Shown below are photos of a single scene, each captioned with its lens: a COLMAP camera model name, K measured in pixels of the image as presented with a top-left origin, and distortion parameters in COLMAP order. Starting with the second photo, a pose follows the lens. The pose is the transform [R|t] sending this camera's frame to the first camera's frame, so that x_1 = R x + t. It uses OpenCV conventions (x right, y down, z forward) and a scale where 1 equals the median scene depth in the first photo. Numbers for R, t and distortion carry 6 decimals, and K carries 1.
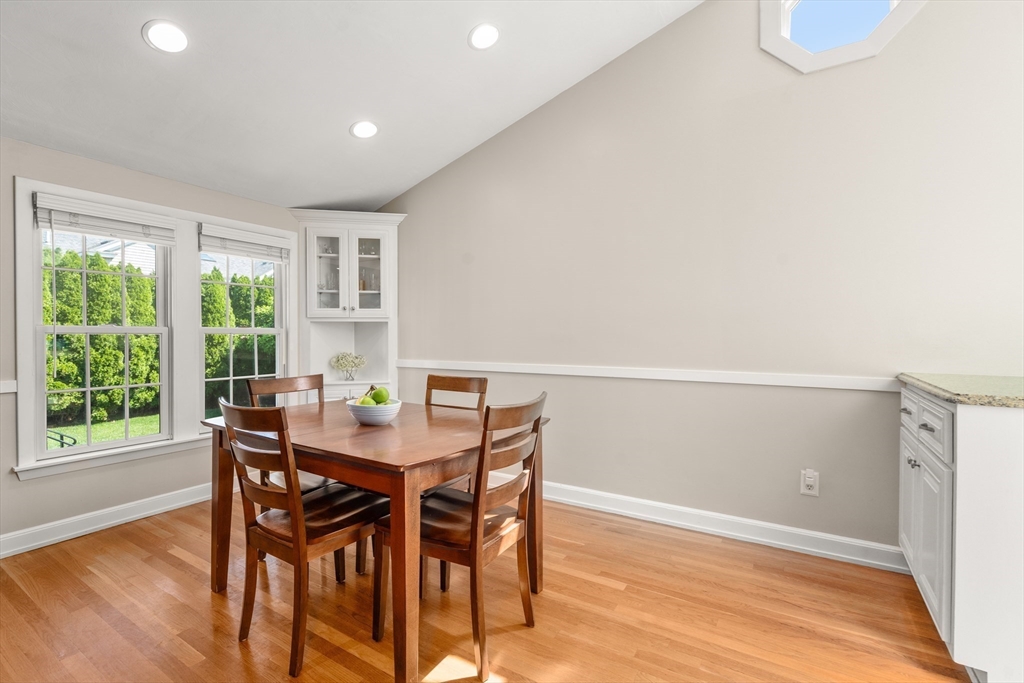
lens RADIAL K [[469.4, 0, 508.7], [0, 469.4, 337.1], [0, 0, 1]] dist [-0.005294, 0.000944]
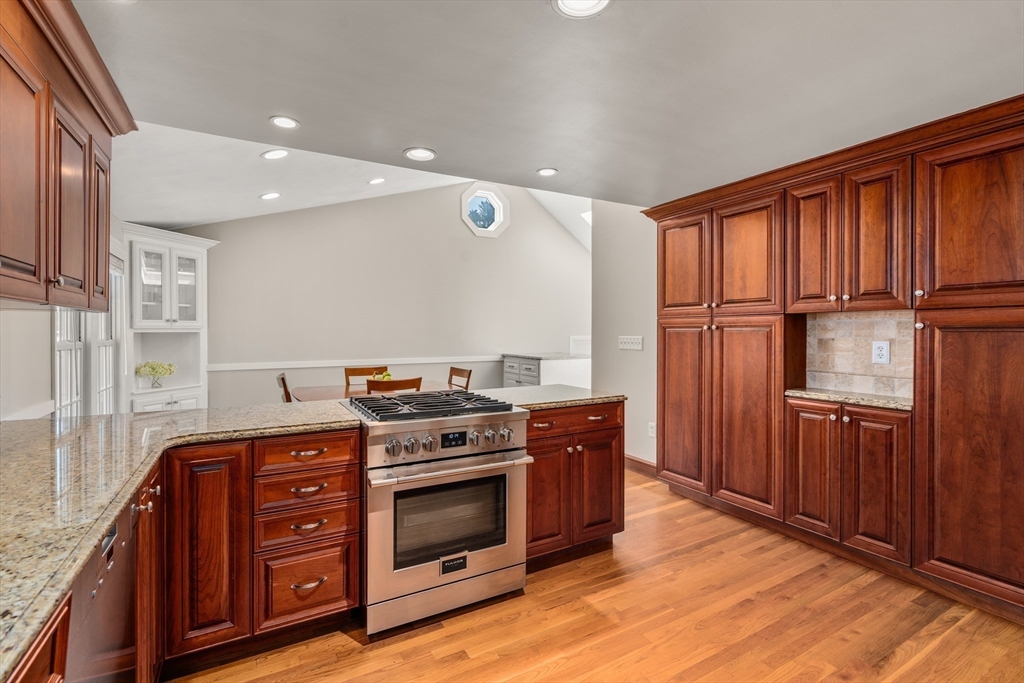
lens RADIAL K [[469.4, 0, 514.6], [0, 469.4, 336.8], [0, 0, 1]] dist [-0.005294, 0.000944]
pose [[0.464760, -0.009923, 0.885381, -1.126625], [0.003965, 0.999951, 0.009126, -0.035851], [-0.885428, -0.000731, 0.464776, -0.258302]]
